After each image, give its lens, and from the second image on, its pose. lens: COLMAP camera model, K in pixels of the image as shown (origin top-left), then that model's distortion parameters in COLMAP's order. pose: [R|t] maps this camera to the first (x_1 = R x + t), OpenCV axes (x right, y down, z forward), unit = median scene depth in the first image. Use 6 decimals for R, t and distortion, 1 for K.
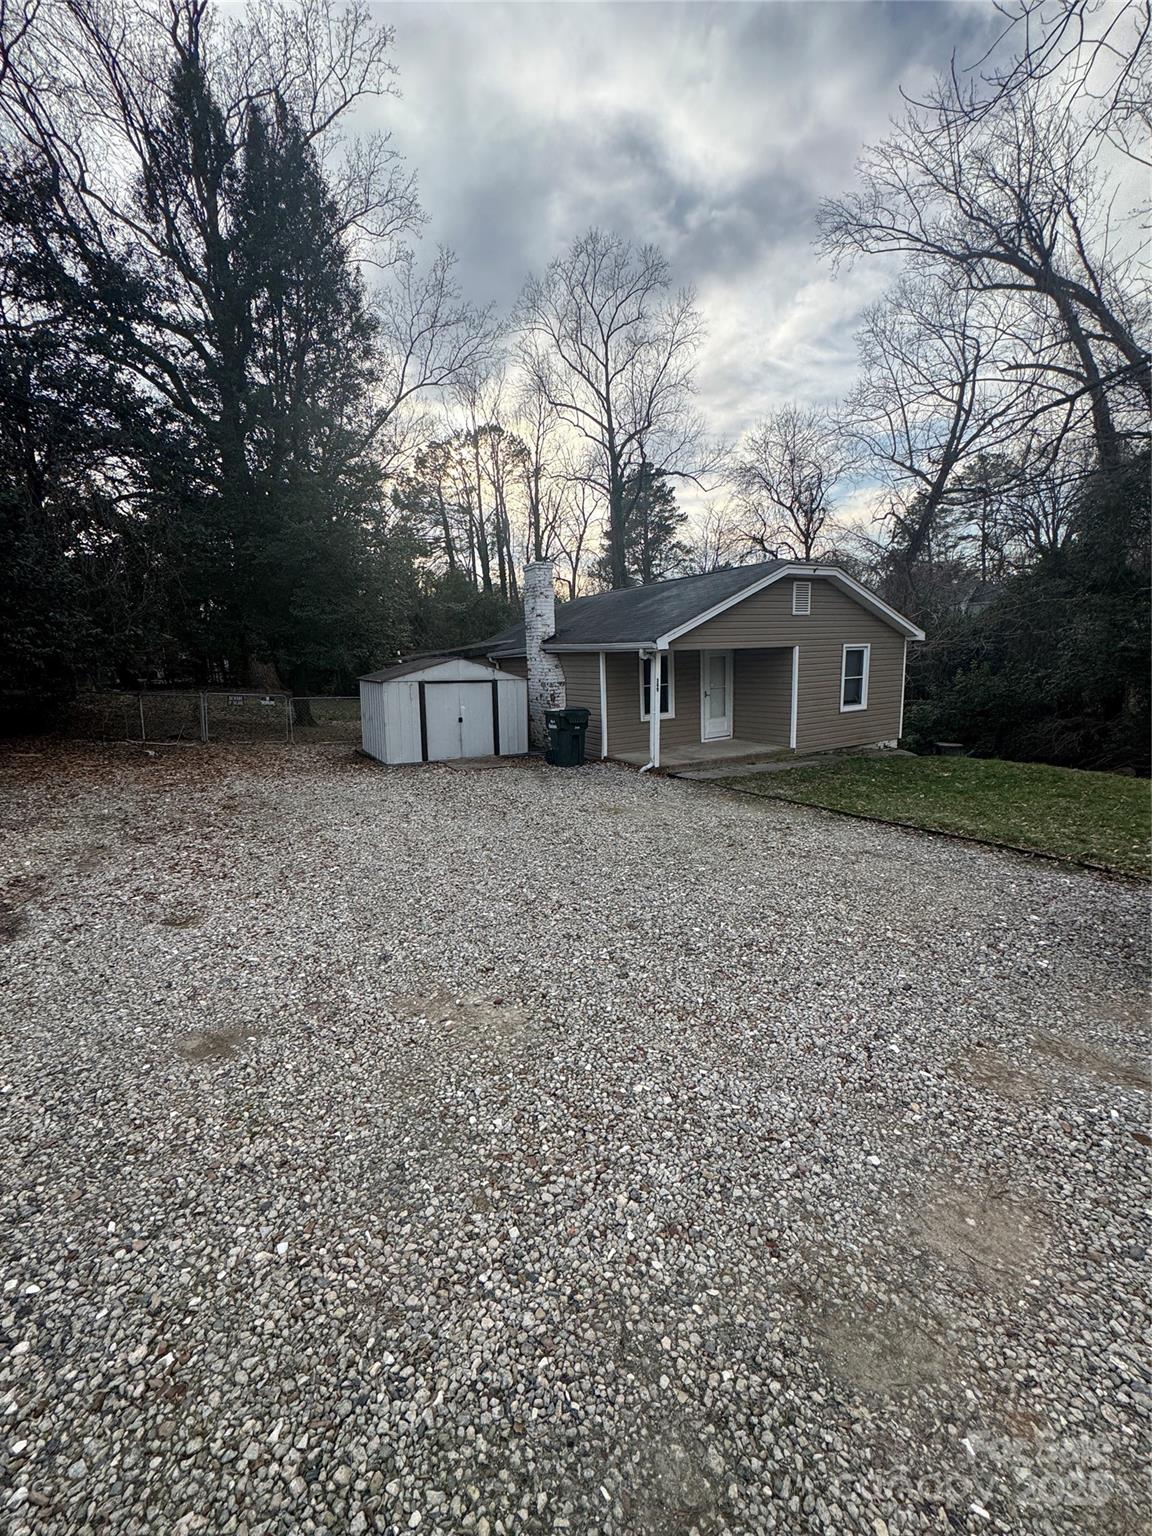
lens RADIAL K [[607.8, 0, 571.8], [0, 607.8, 767.7], [0, 0, 1]] dist [-0.002770, 0.000313]
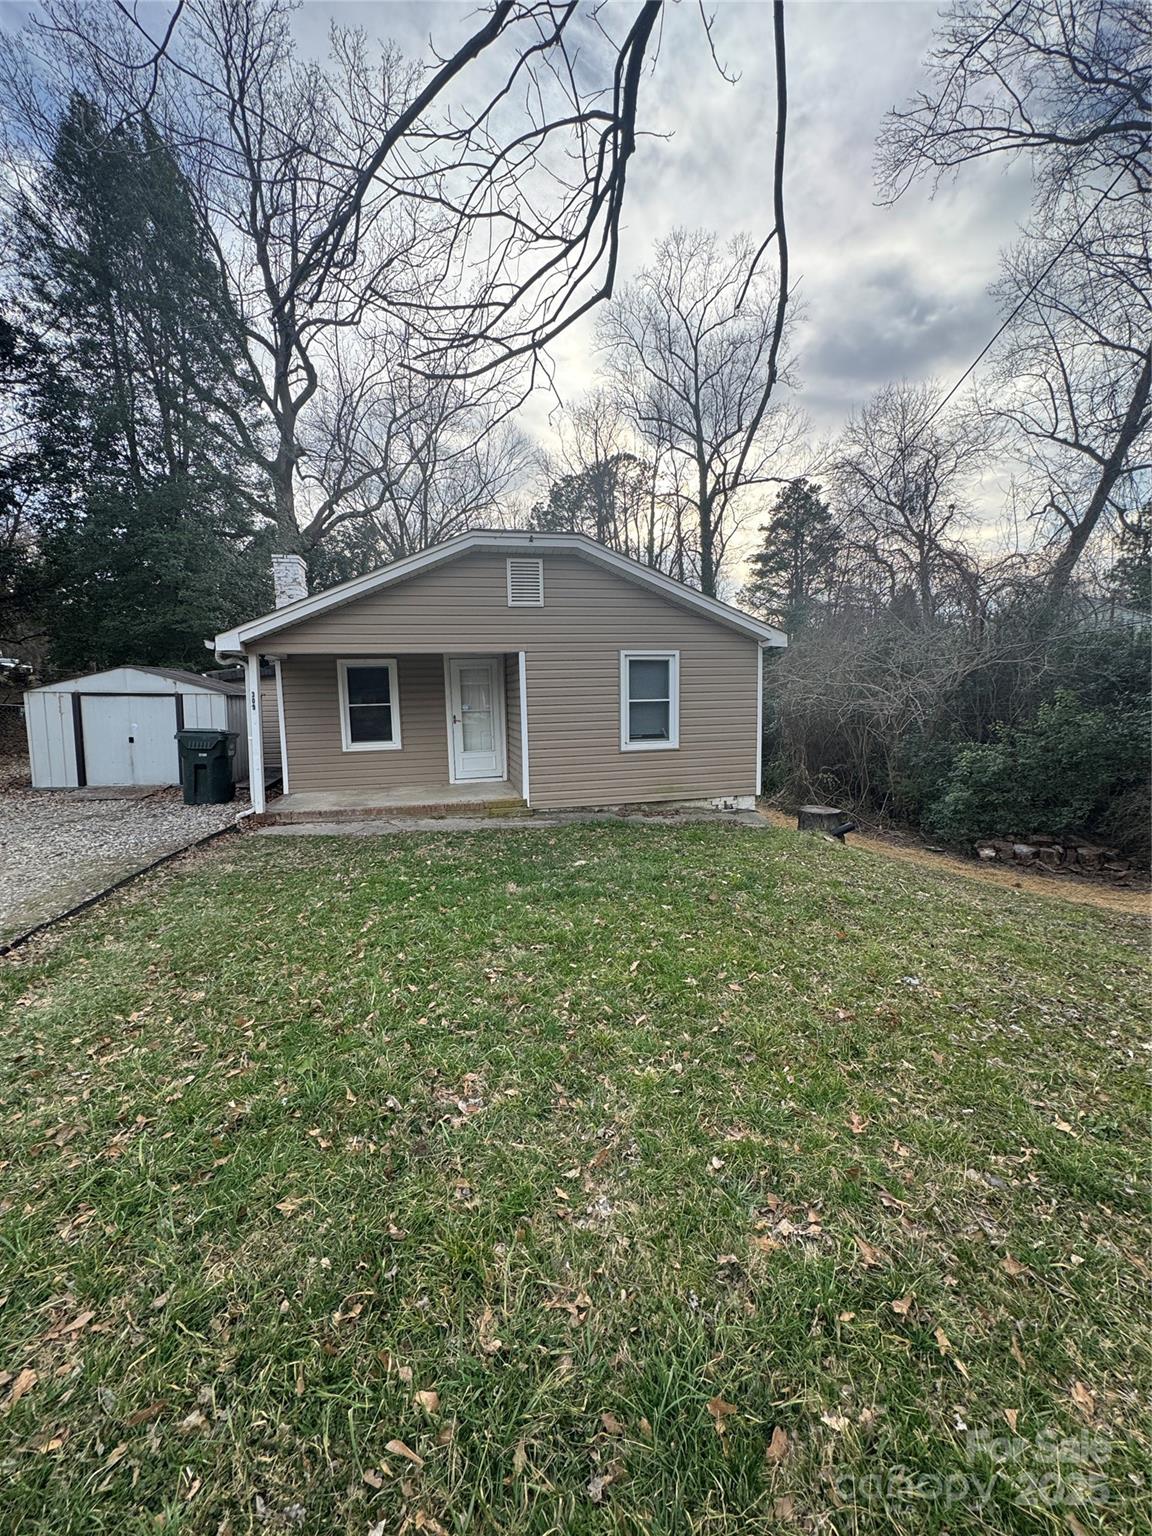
lens RADIAL K [[607.8, 0, 575.4], [0, 607.8, 767.7], [0, 0, 1]] dist [-0.002770, 0.000313]
pose [[0.957185, 0.049984, -0.285129, 0.576181], [-0.064390, 0.997067, -0.041369, -0.040396], [0.282225, 0.057957, 0.957596, 0.332274]]
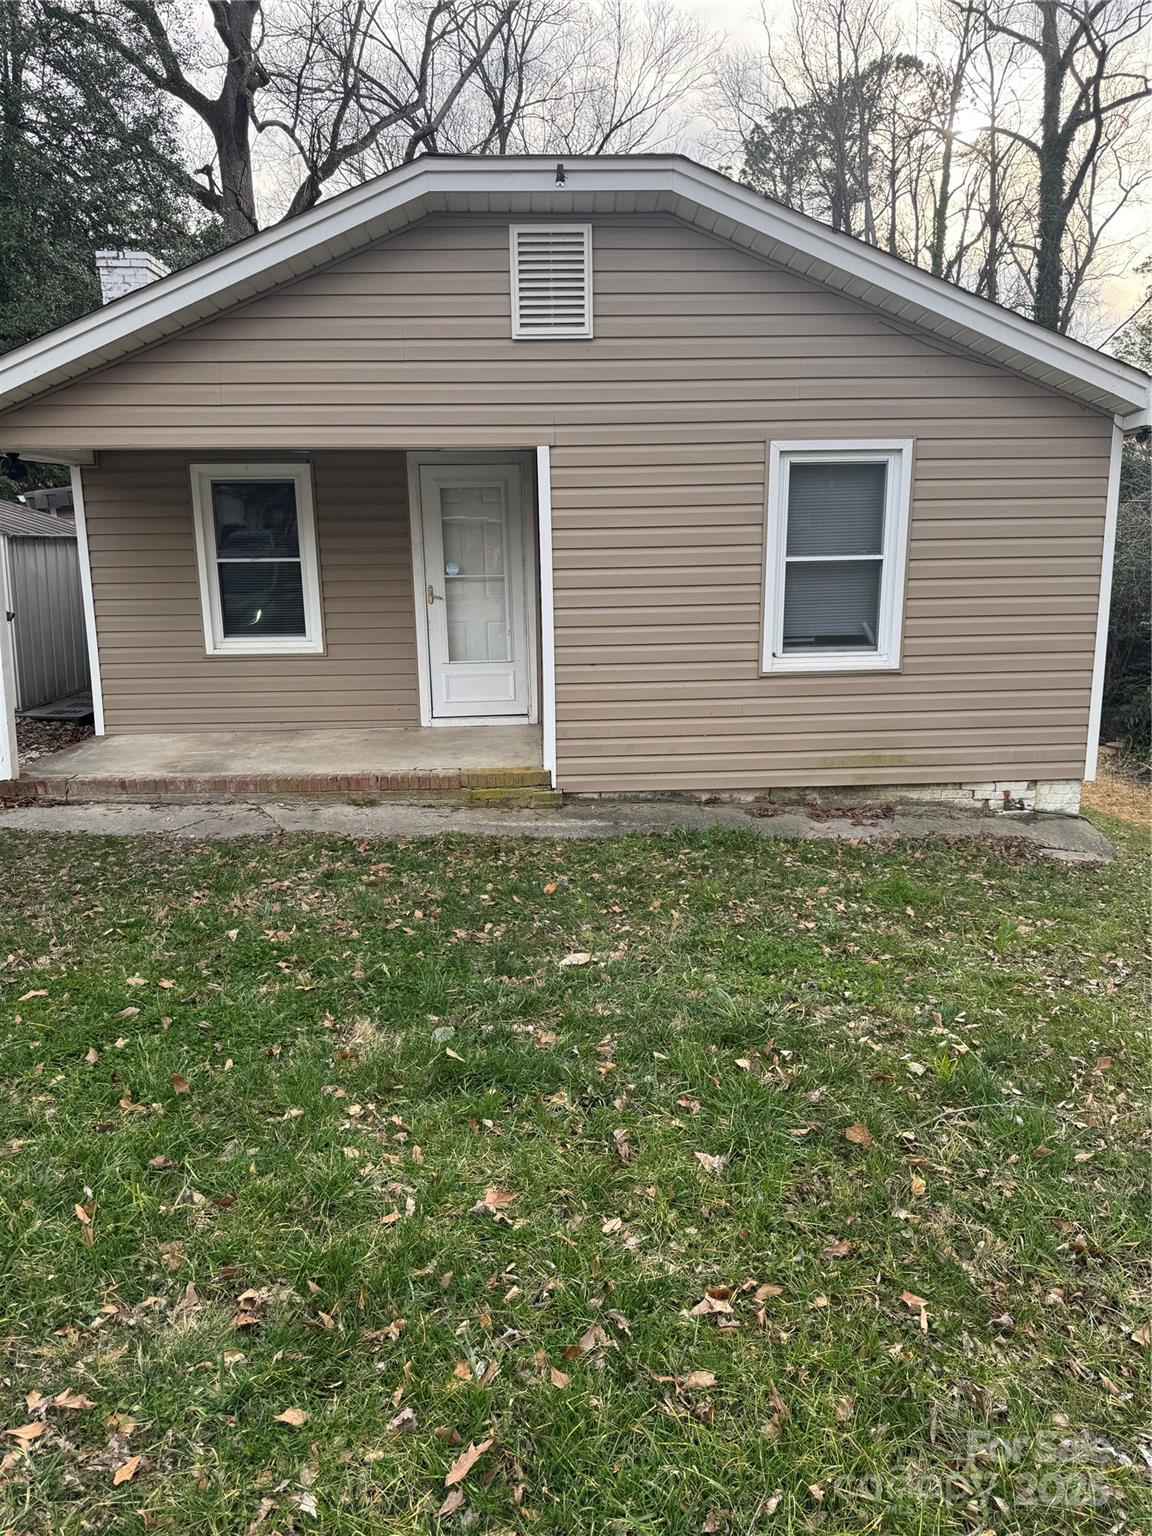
lens RADIAL K [[1074.0, 0, 584.4], [0, 1074.0, 773.6], [0, 0, 1]] dist [0.047404, -0.054447]
pose [[0.889699, 0.118492, -0.440903, 0.593799], [-0.099953, 0.992858, 0.065134, -0.065564], [0.445472, -0.013880, 0.895188, 0.470593]]
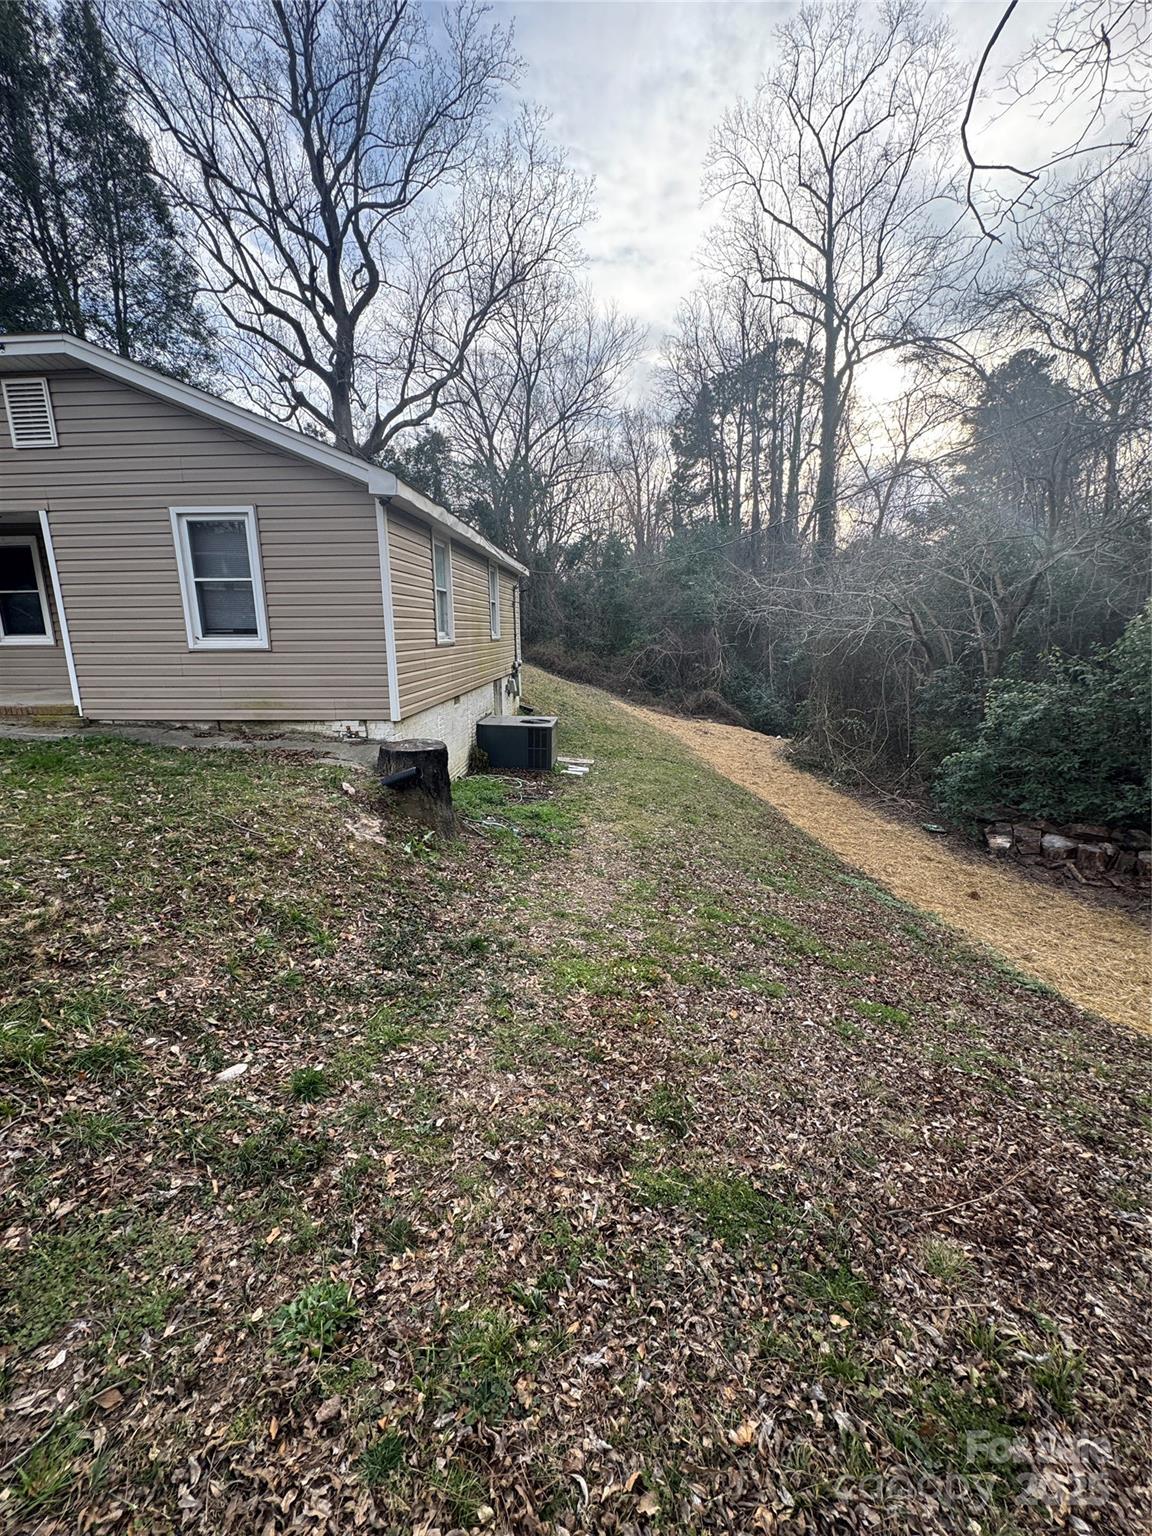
lens RADIAL K [[607.8, 0, 581.5], [0, 607.8, 767.5], [0, 0, 1]] dist [-0.002770, 0.000313]
pose [[0.834288, 0.152827, -0.529724, 0.978551], [-0.124562, 0.988219, 0.088927, -0.077678], [0.537073, -0.008207, 0.843496, 0.734558]]
